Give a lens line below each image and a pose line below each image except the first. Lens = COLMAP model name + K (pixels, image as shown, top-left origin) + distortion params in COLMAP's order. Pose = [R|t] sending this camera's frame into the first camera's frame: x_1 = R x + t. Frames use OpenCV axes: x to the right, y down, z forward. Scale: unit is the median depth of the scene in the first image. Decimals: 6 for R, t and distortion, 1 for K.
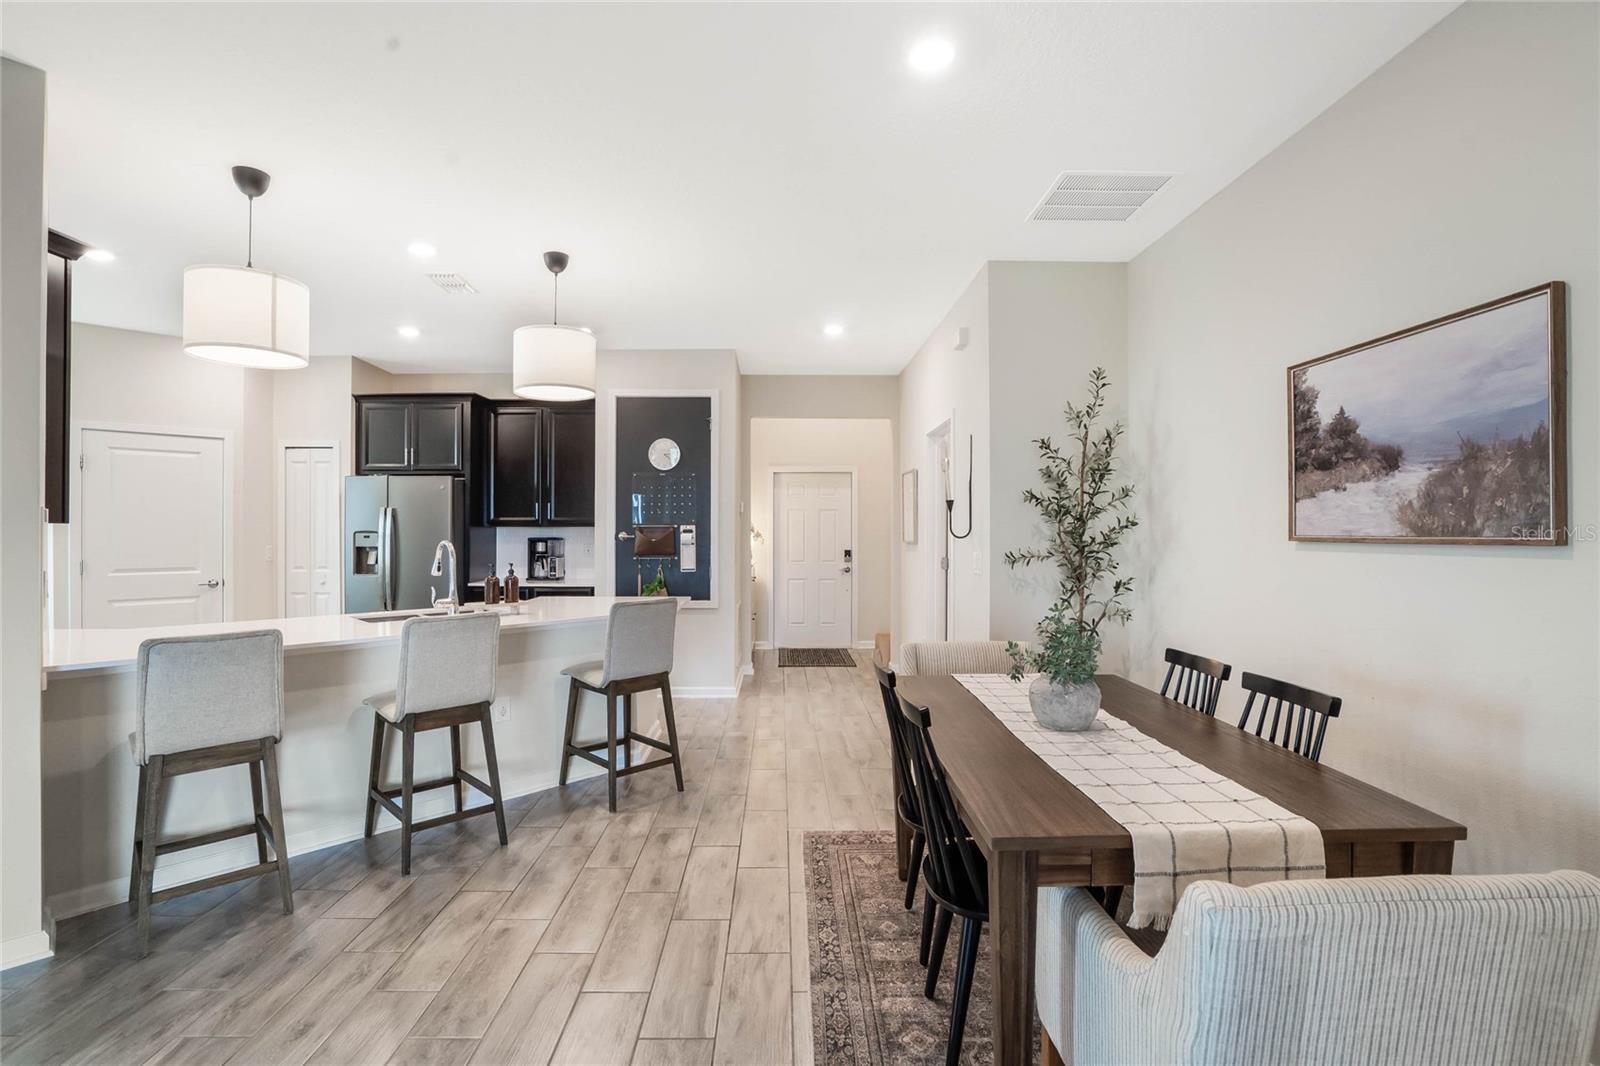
lens RADIAL K [[741.7, 0, 786.7], [0, 741.7, 526.8], [0, 0, 1]] dist [-0.056118, 0.022686]
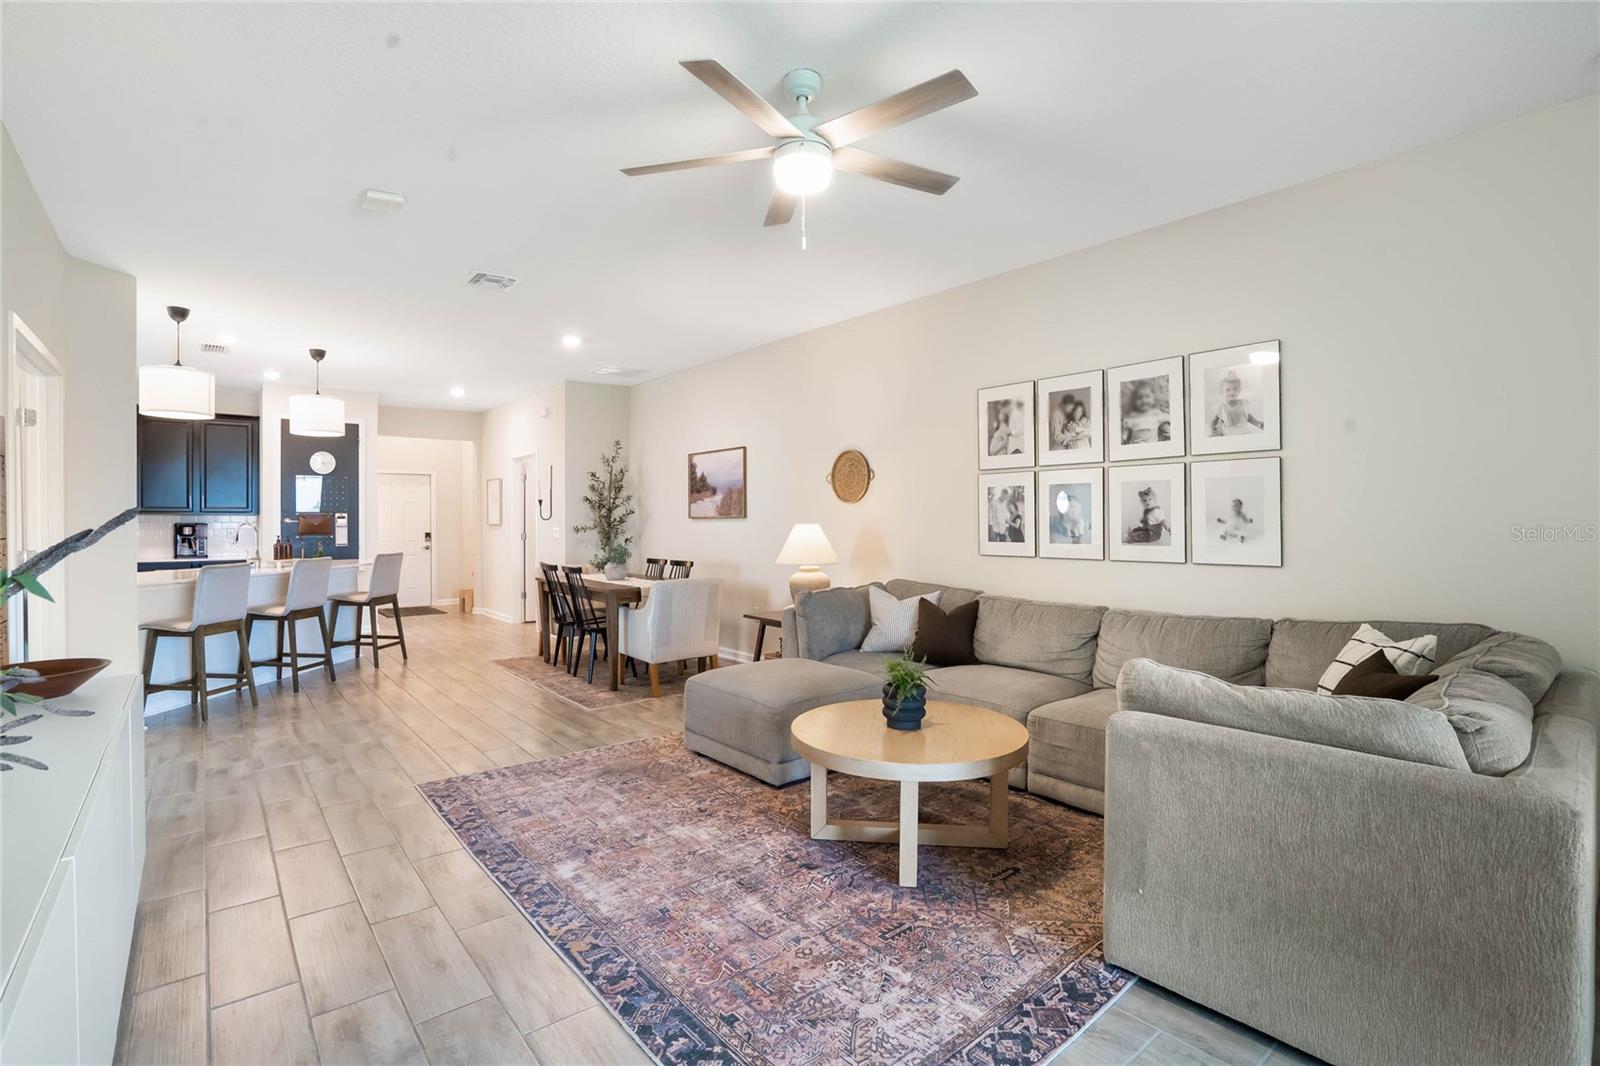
lens RADIAL K [[741.7, 0, 786.7], [0, 741.7, 526.8], [0, 0, 1]] dist [-0.056118, 0.022686]
pose [[0.785055, -0.008875, 0.619363, -0.527645], [0.000984, 0.999914, 0.013081, 0.010402], [-0.619426, -0.009659, 0.784996, -1.007108]]
